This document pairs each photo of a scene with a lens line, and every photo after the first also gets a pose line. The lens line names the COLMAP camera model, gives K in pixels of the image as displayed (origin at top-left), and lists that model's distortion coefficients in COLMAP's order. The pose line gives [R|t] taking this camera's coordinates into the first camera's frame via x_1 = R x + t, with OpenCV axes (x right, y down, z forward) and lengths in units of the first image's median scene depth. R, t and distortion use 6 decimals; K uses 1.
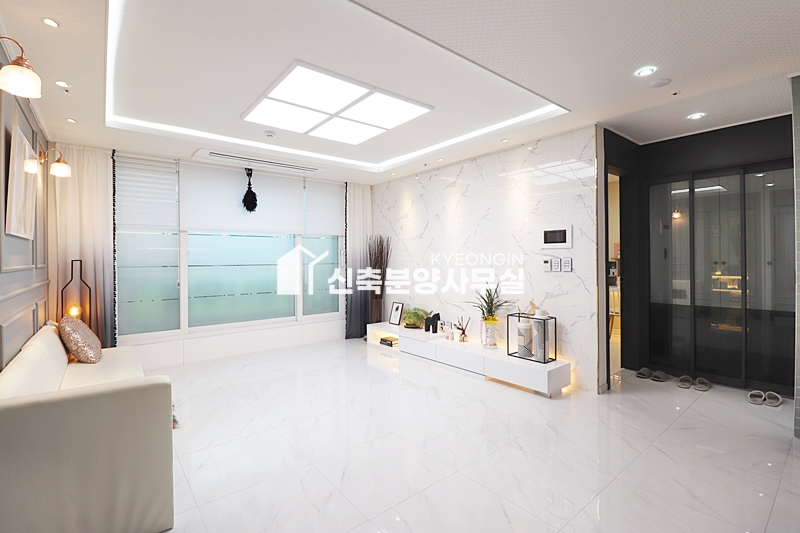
lens RADIAL K [[368.8, 0, 399.5], [0, 368.8, 261.9], [0, 0, 1]] dist [0.001008, -0.013477]
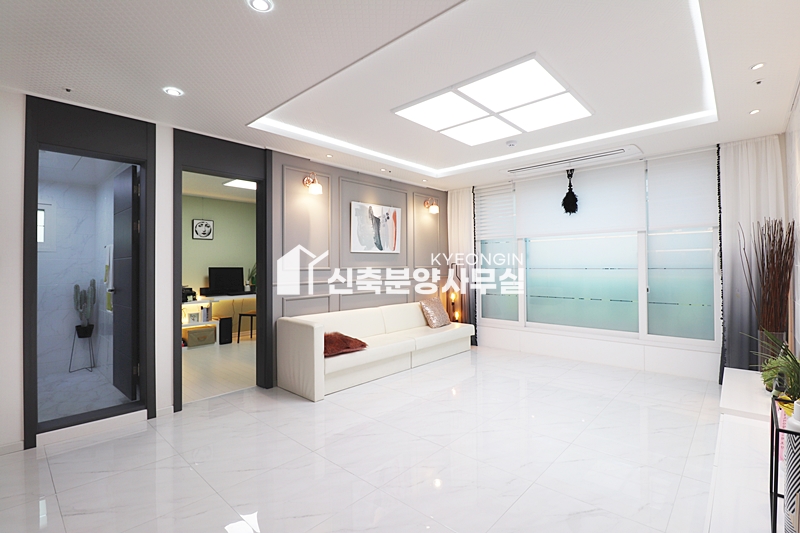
lens RADIAL K [[374.9, 0, 401.4], [0, 374.9, 262.6], [0, 0, 1]] dist [0.001455, -0.014901]
pose [[0.145175, -0.000763, -0.989406, 0.593732], [-0.001978, 0.999997, -0.001062, -0.006435], [0.989404, 0.002111, 0.145173, 0.486205]]
